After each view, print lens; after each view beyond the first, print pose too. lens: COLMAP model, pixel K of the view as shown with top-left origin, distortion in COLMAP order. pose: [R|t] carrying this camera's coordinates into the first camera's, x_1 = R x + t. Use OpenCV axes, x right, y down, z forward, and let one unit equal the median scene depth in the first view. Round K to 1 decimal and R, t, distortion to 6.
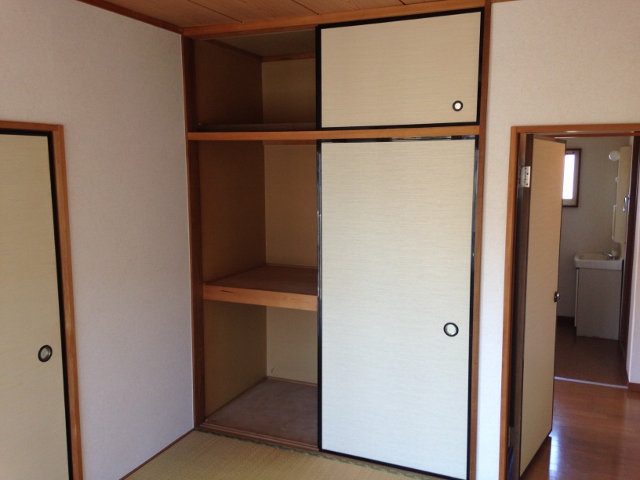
lens RADIAL K [[582.3, 0, 327.9], [0, 582.3, 240.0], [0, 0, 1]] dist [0.169877, -0.260580]
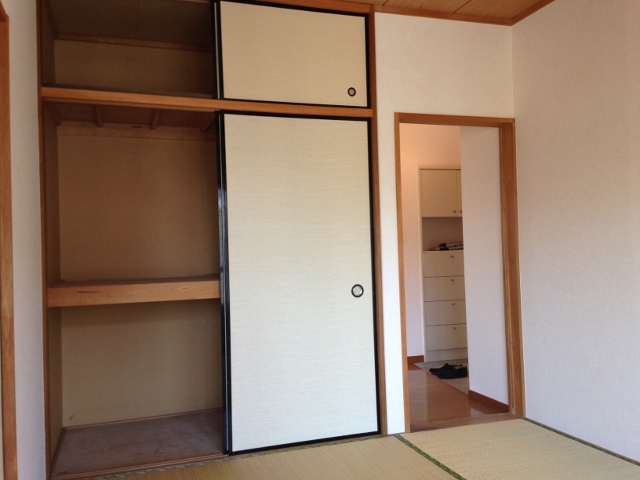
lens RADIAL K [[582.3, 0, 327.9], [0, 582.3, 240.0], [0, 0, 1]] dist [0.169877, -0.260580]
pose [[0.740319, -0.009847, 0.672184, -0.505440], [0.115802, 0.986814, -0.113083, 0.157404], [-0.662207, 0.161558, 0.731698, 0.200222]]
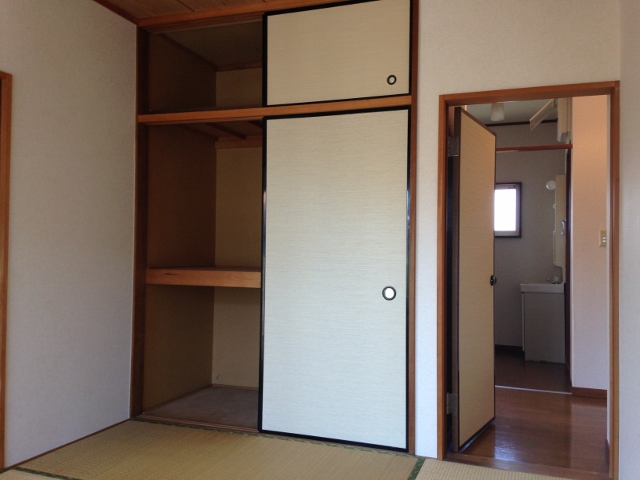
lens RADIAL K [[582.3, 0, 327.9], [0, 582.3, 240.0], [0, 0, 1]] dist [0.169877, -0.260580]
pose [[0.998325, 0.013948, 0.056141, 0.039715], [-0.005349, 0.988598, -0.150481, 0.192510], [-0.057599, 0.149929, 0.987018, -0.012098]]
